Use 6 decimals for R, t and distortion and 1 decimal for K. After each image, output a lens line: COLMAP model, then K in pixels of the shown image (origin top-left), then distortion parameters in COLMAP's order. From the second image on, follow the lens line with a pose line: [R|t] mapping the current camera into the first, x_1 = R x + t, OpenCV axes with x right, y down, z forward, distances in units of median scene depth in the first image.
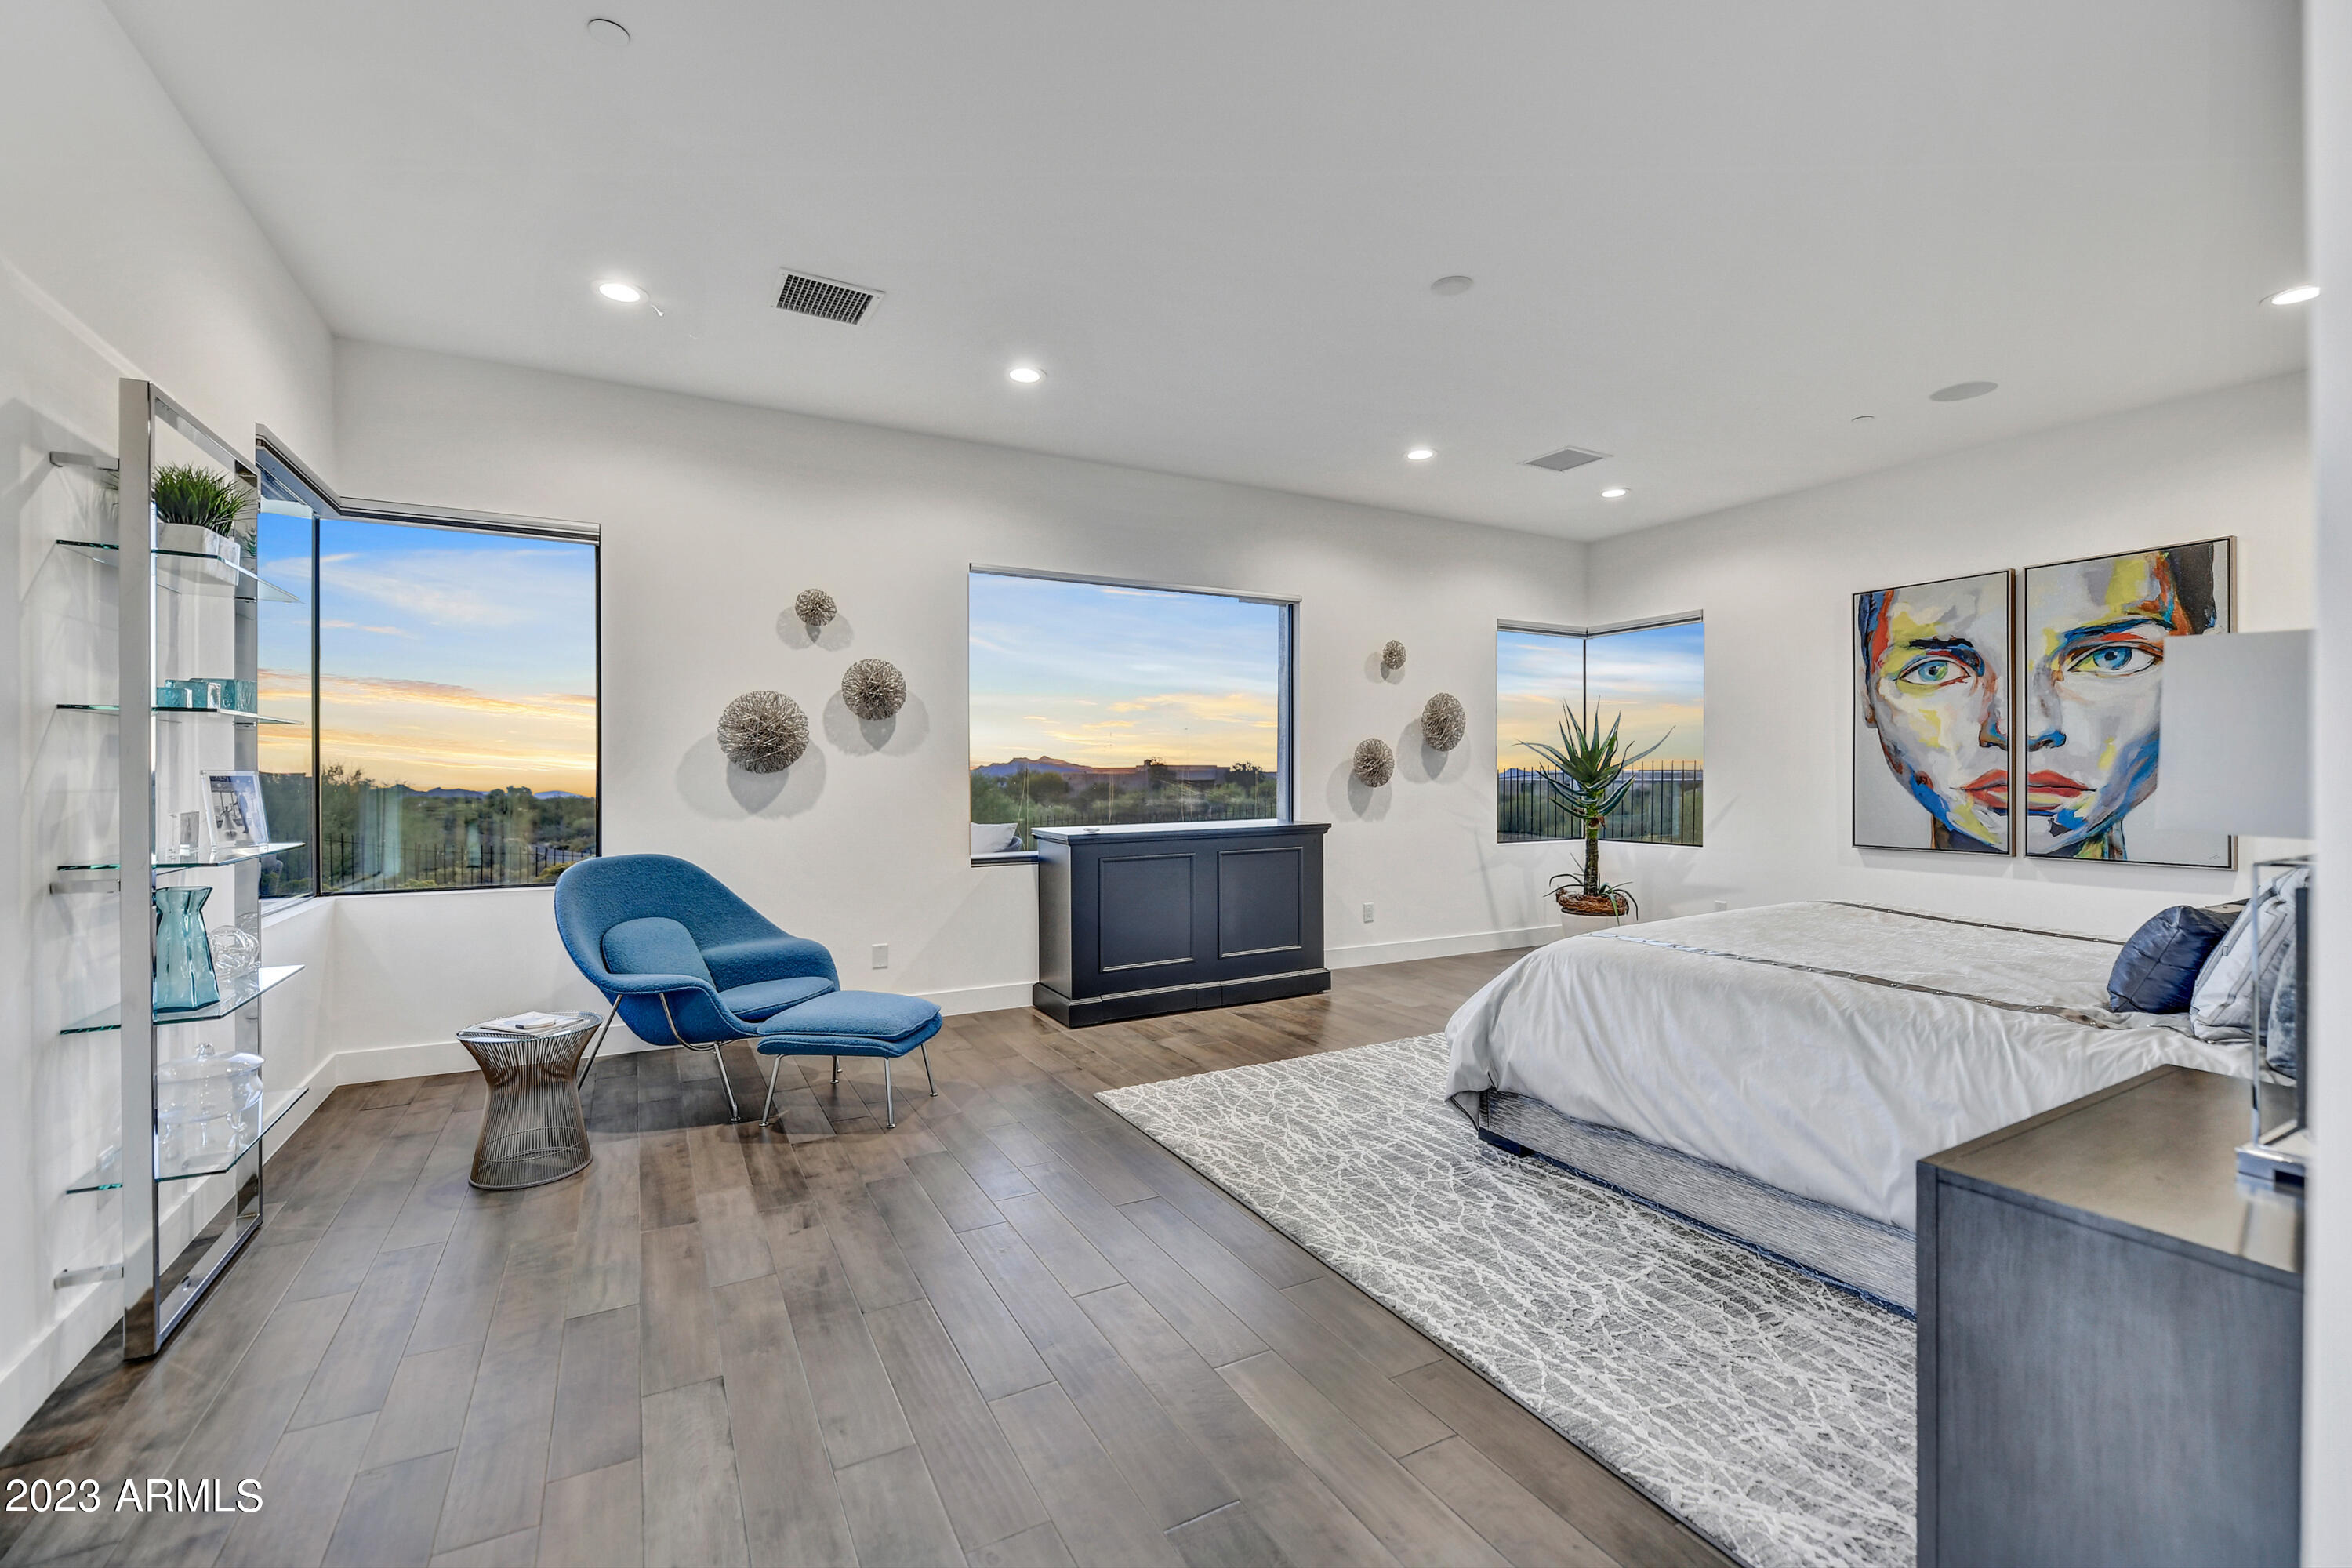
lens RADIAL K [[968.5, 0, 1176.0], [0, 968.5, 784.0], [0, 0, 1]] dist [0.000693, -0.000757]
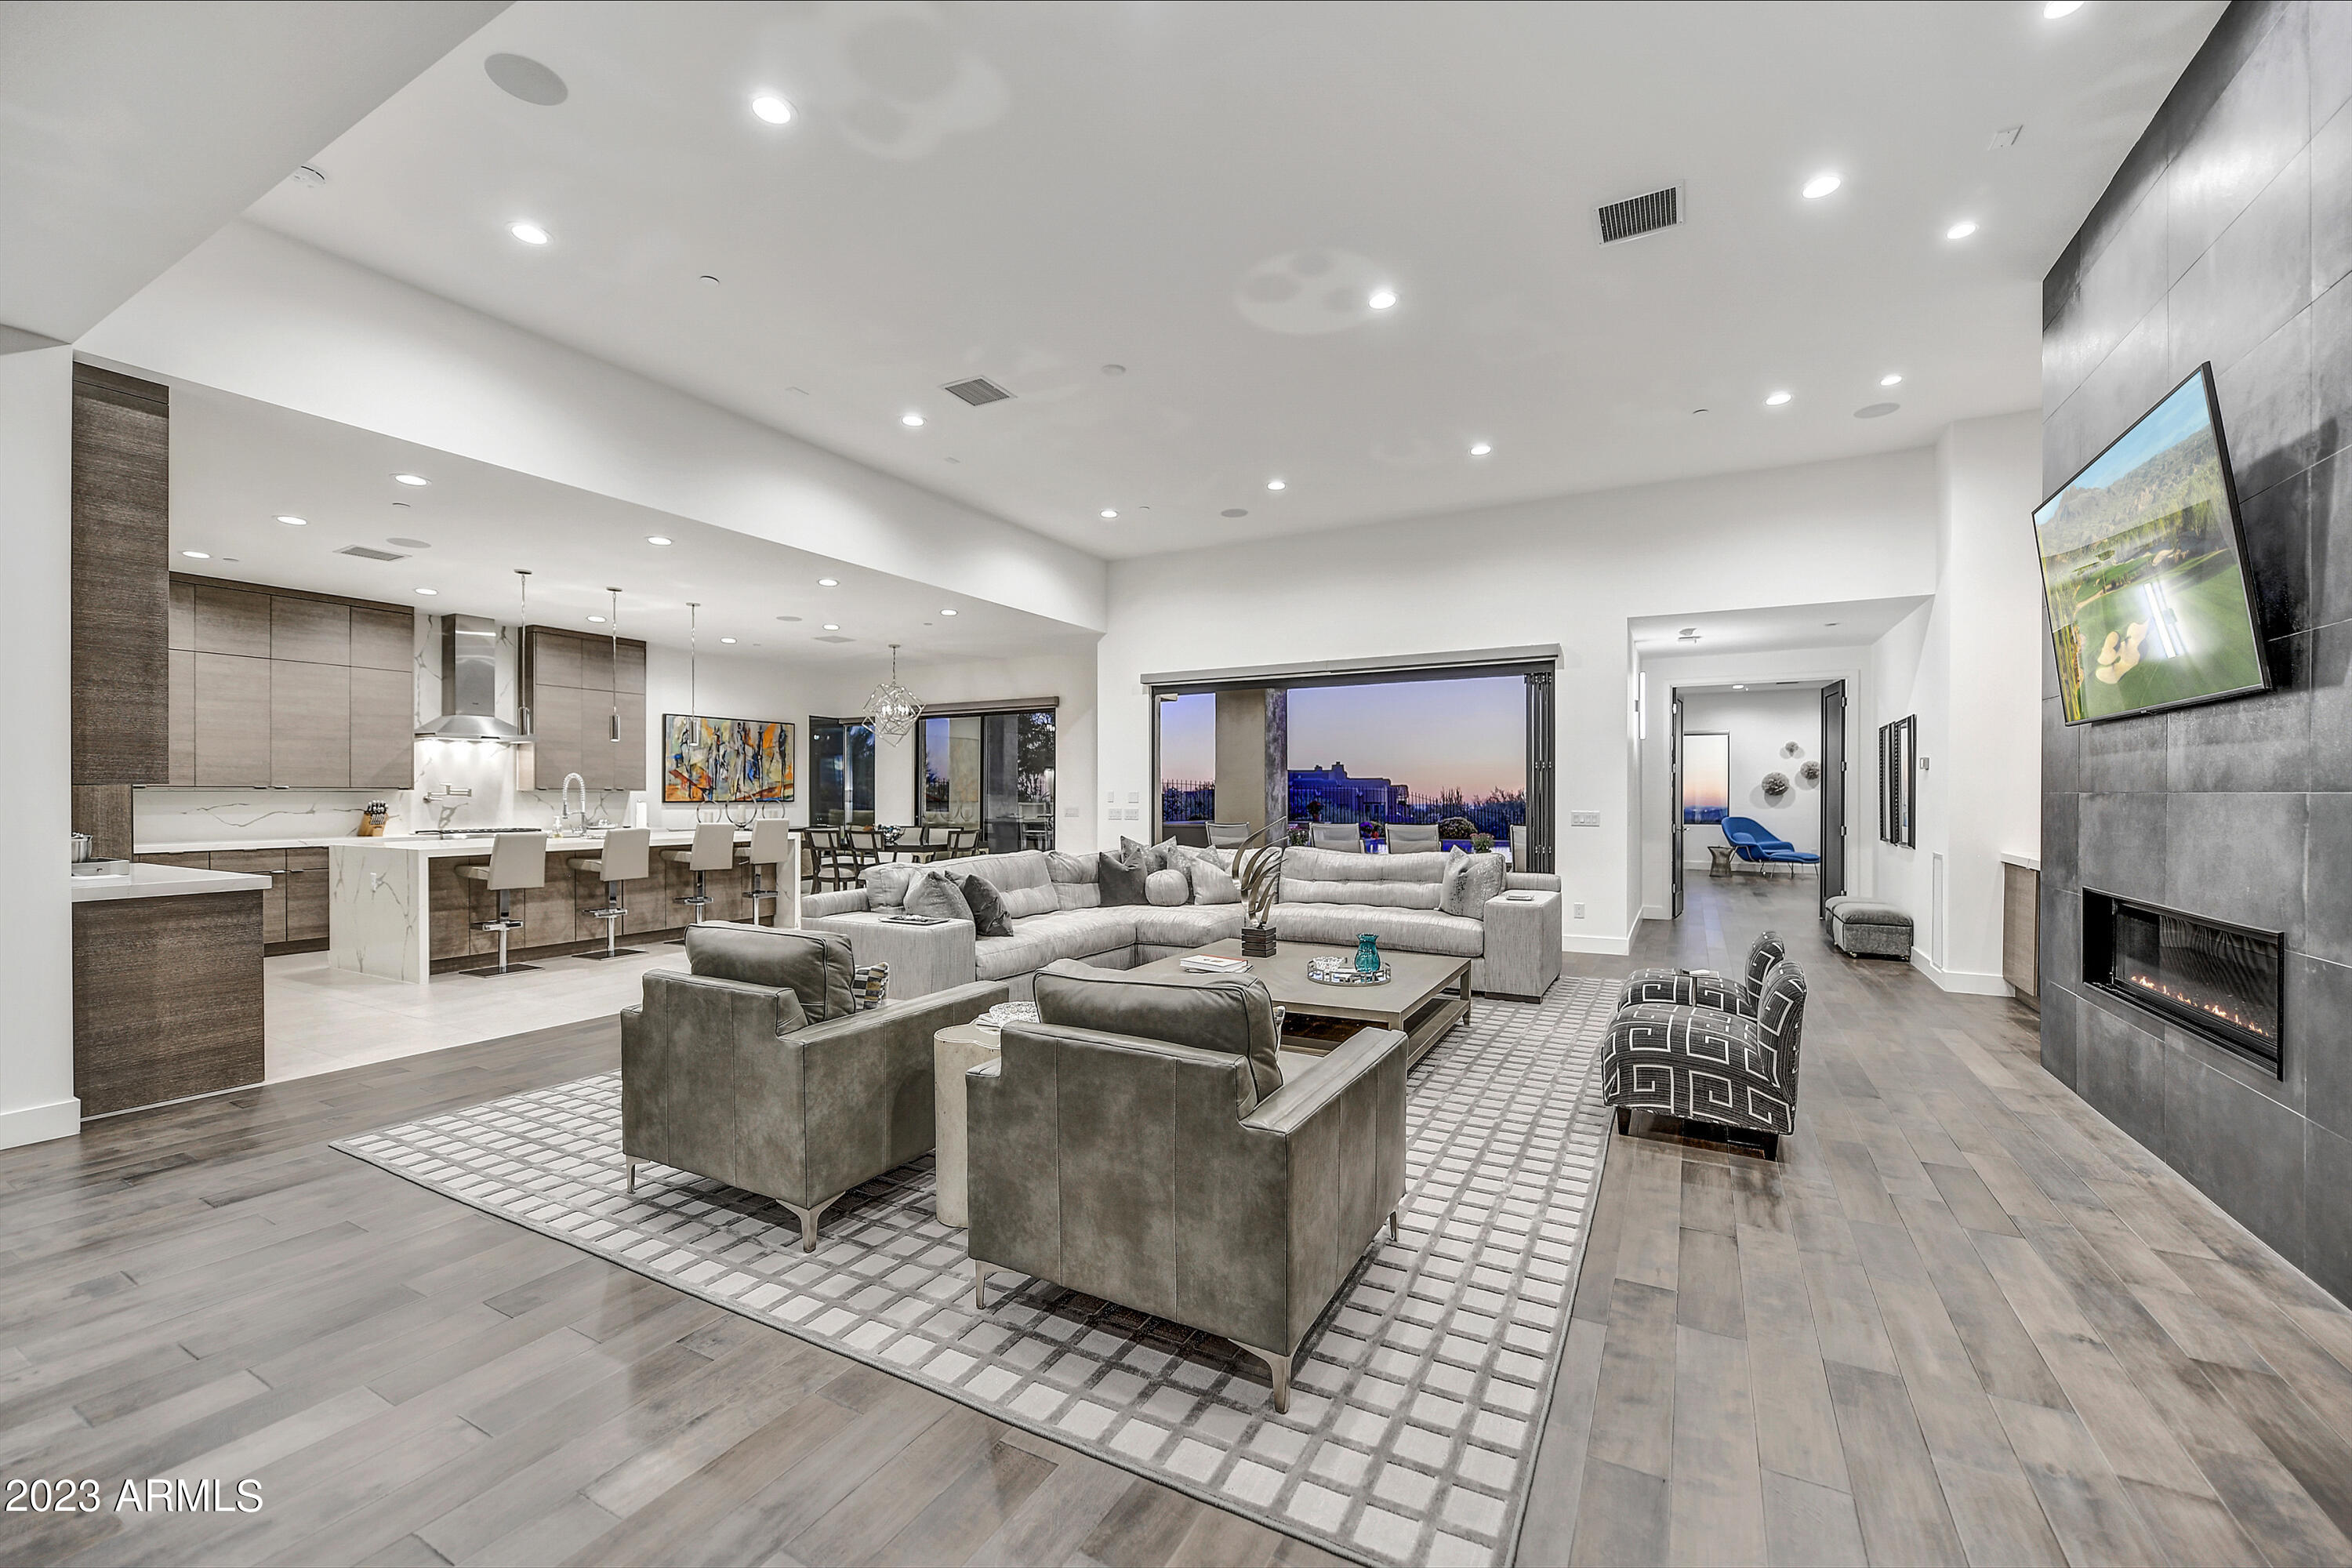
lens RADIAL K [[946.4, 0, 1169.2], [0, 946.4, 790.7], [0, 0, 1]] dist [-0.000982, -0.000502]
pose [[0.529157, -0.004730, -0.848510, 1.719723], [-0.002330, 0.999973, -0.007027, 0.000570], [0.848520, 0.005695, 0.529132, -3.487878]]
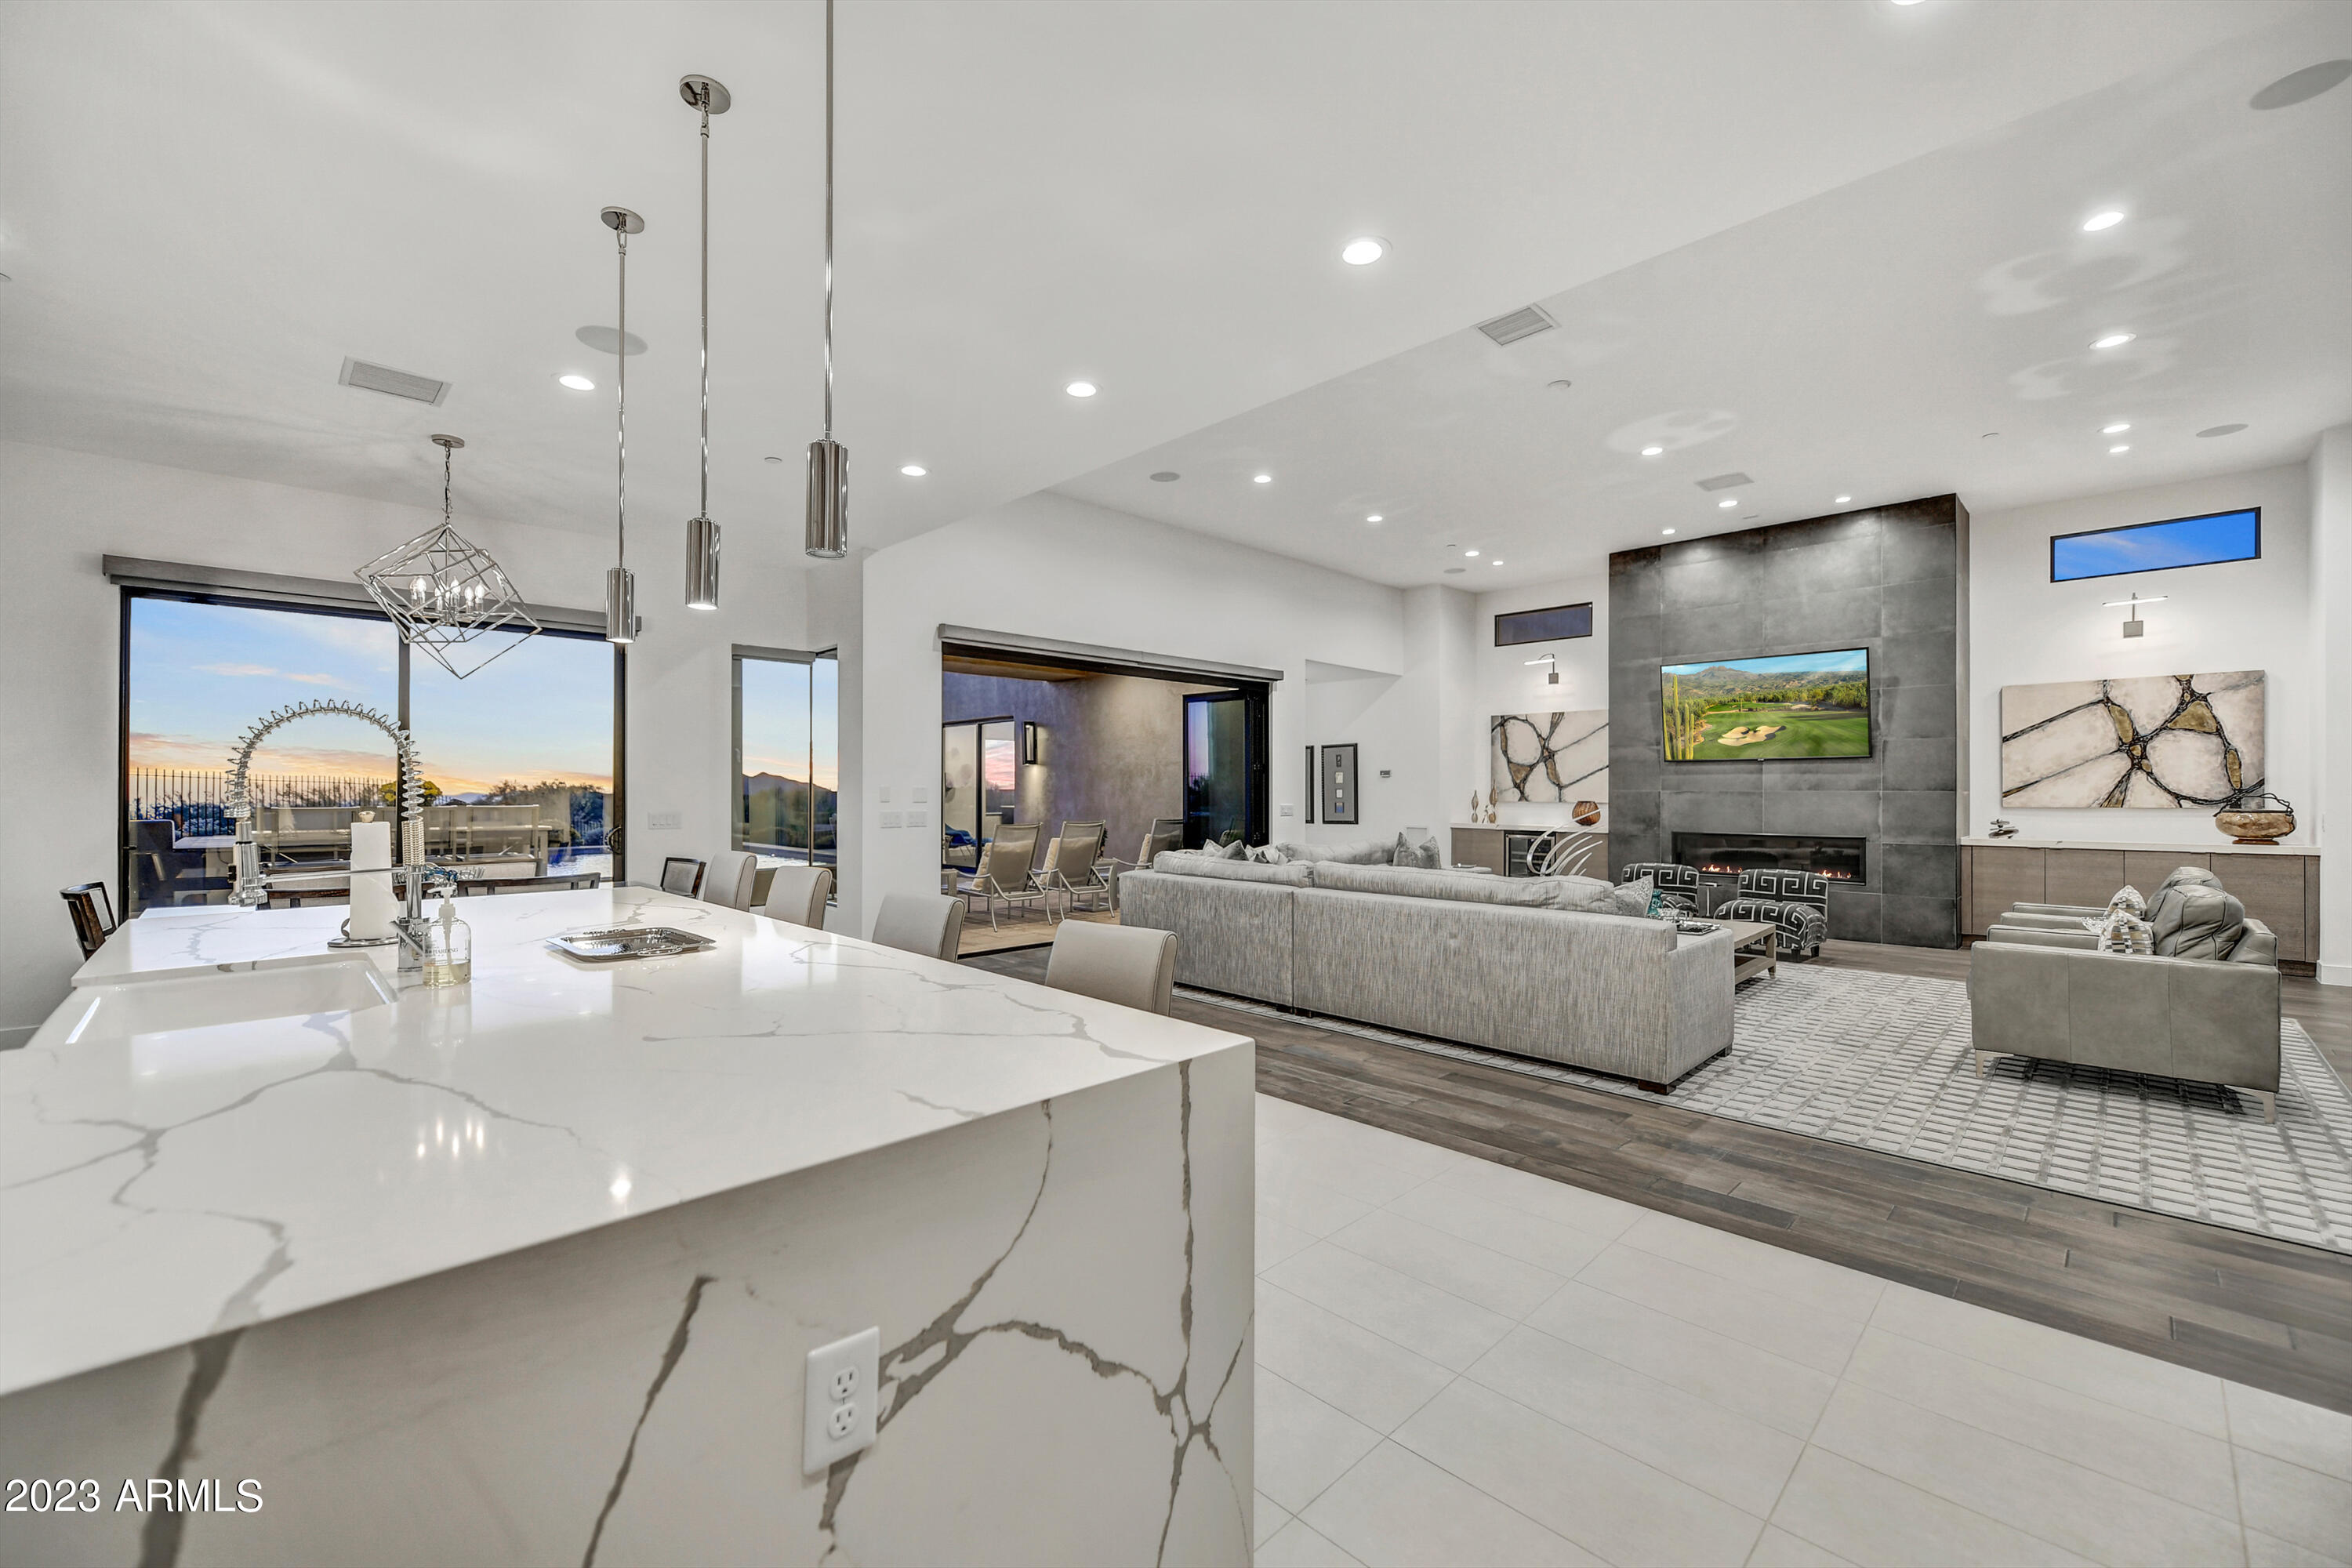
lens RADIAL K [[946.4, 0, 1166.4], [0, 946.4, 775.6], [0, 0, 1]] dist [-0.002636, -0.000417]
pose [[0.966193, 0.004023, 0.257789, -0.709888], [0.001190, 0.999798, -0.020062, 0.001285], [-0.257818, 0.019690, 0.965993, -4.130478]]
